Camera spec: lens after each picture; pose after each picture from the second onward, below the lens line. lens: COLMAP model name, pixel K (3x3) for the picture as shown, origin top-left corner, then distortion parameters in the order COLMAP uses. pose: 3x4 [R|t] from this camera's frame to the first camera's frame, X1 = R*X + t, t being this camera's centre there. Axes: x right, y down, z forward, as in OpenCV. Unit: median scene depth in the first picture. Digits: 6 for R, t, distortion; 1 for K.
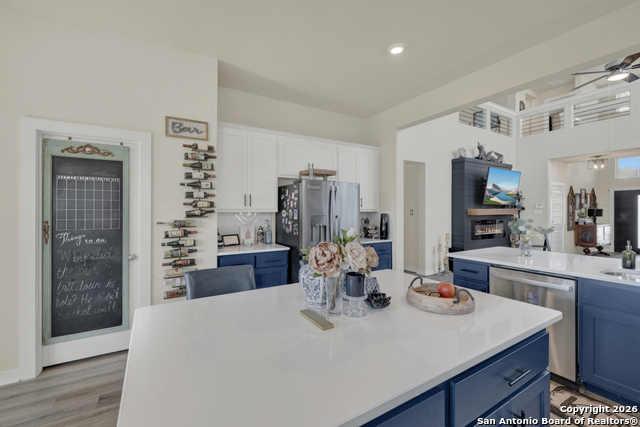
lens RADIAL K [[275.3, 0, 314.2], [0, 275.3, 209.7], [0, 0, 1]] dist [-0.007875, 0.001647]
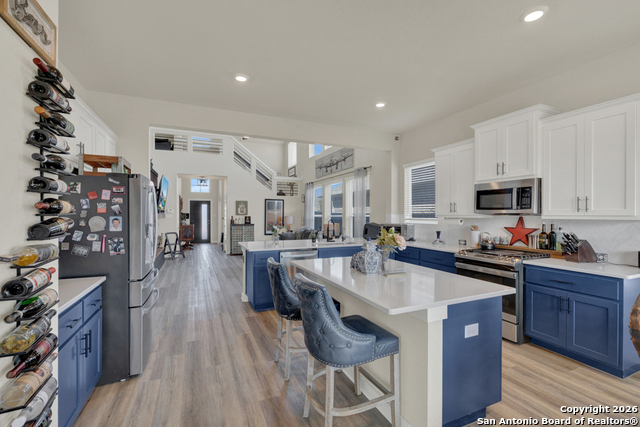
lens RADIAL K [[275.3, 0, 321.0], [0, 275.3, 212.9], [0, 0, 1]] dist [-0.007875, 0.001647]
pose [[0.107468, 0.001607, 0.994207, -0.328229], [-0.000923, 0.999998, -0.001517, -0.004215], [-0.994208, -0.000754, 0.107469, 0.221299]]
